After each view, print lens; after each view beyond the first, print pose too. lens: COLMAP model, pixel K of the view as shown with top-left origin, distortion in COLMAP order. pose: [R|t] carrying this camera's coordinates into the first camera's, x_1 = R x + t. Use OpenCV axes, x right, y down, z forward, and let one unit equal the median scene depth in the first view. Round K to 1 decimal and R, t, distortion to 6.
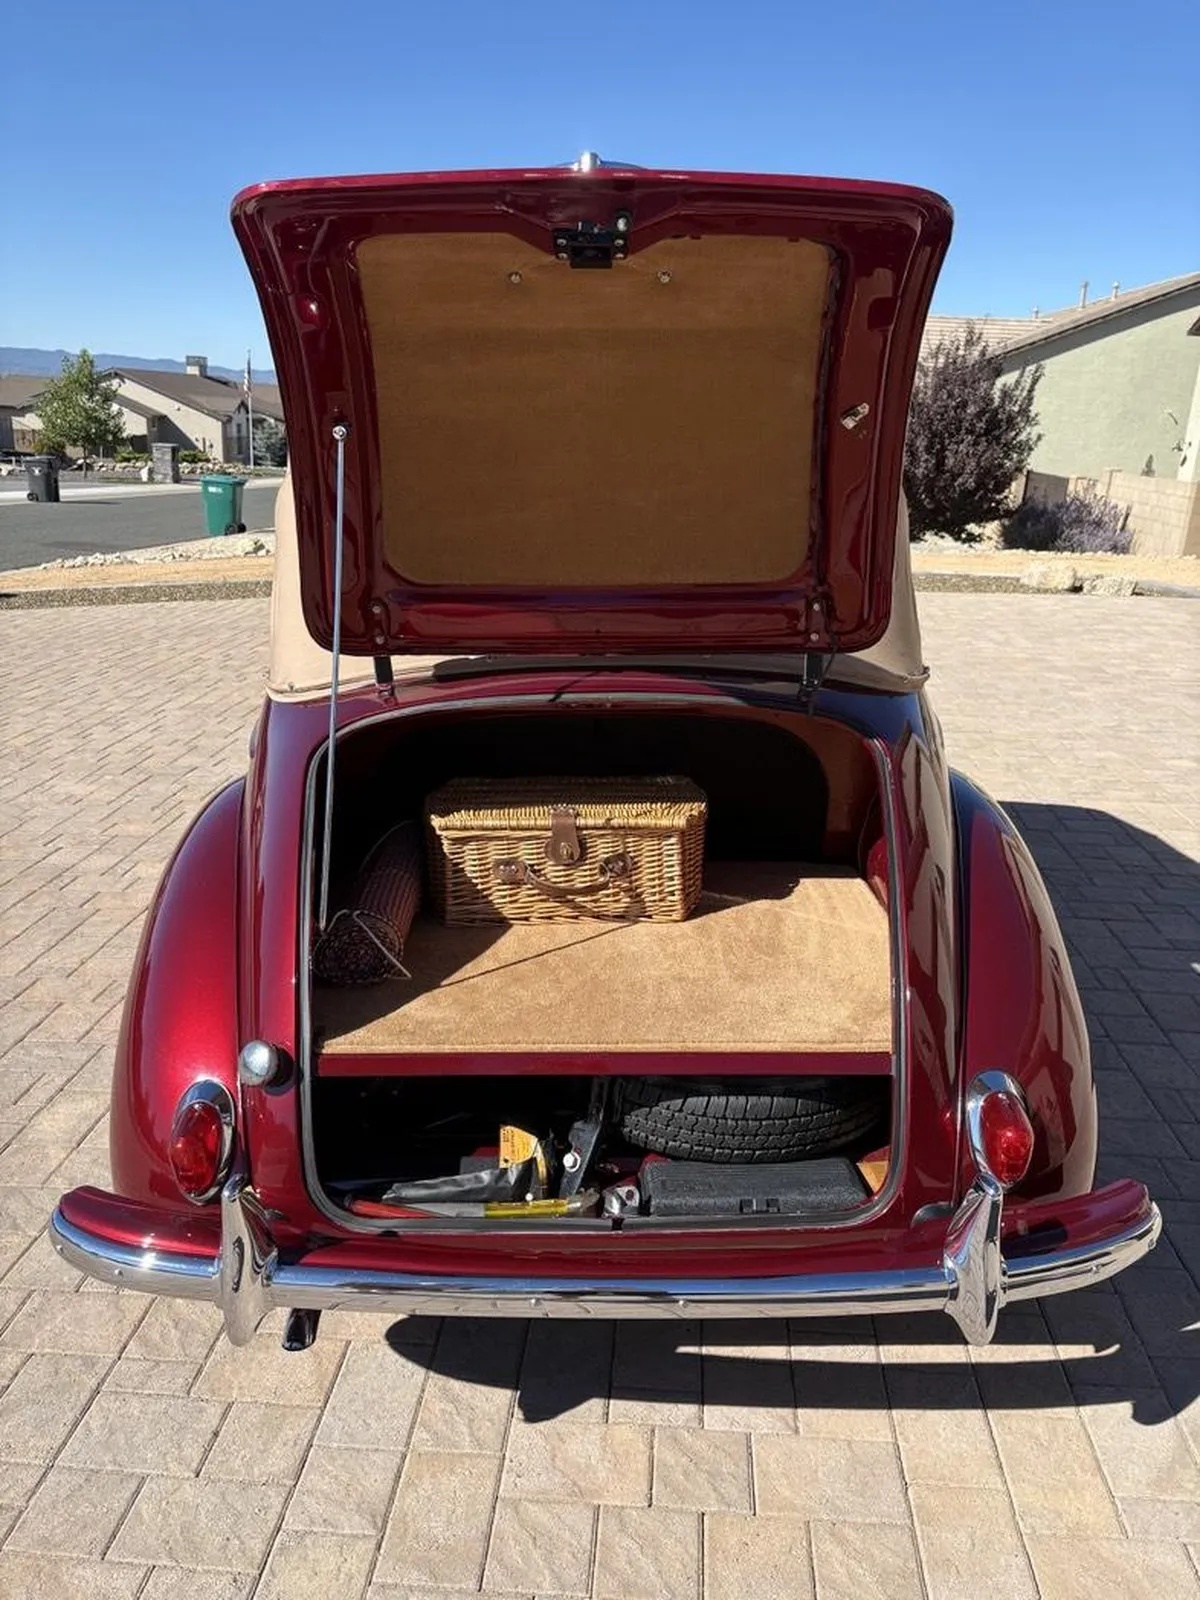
lens RADIAL K [[1219.7, 0, 602.7], [0, 1219.7, 798.7], [0, 0, 1]] dist [0.045209, -0.045974]
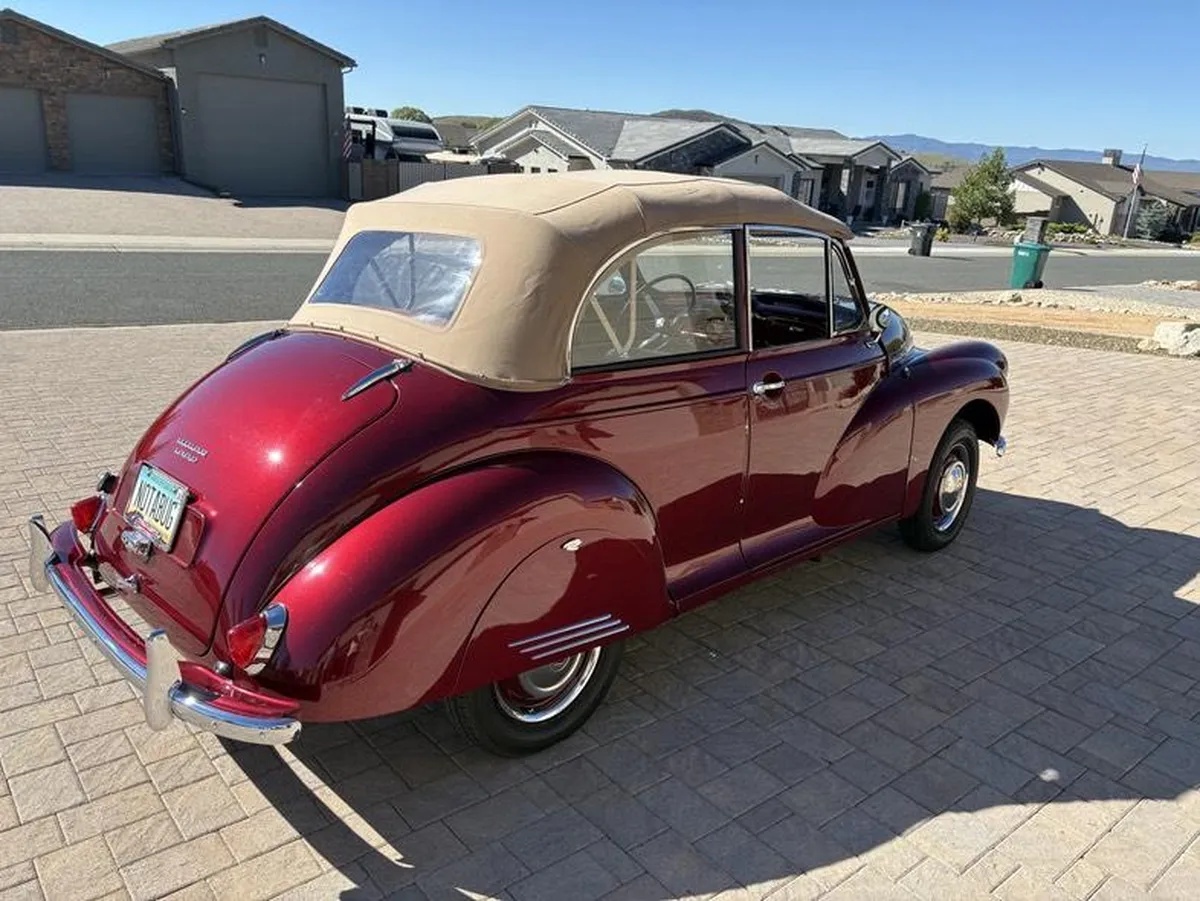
lens RADIAL K [[914.8, 0, 591.5], [0, 914.8, 451.9], [0, 0, 1]] dist [0.045209, -0.045974]
pose [[0.692093, 0.213544, -0.689497, 1.081532], [-0.234528, 0.969935, 0.064987, -0.110181], [0.682645, 0.116729, 0.721367, 0.316867]]
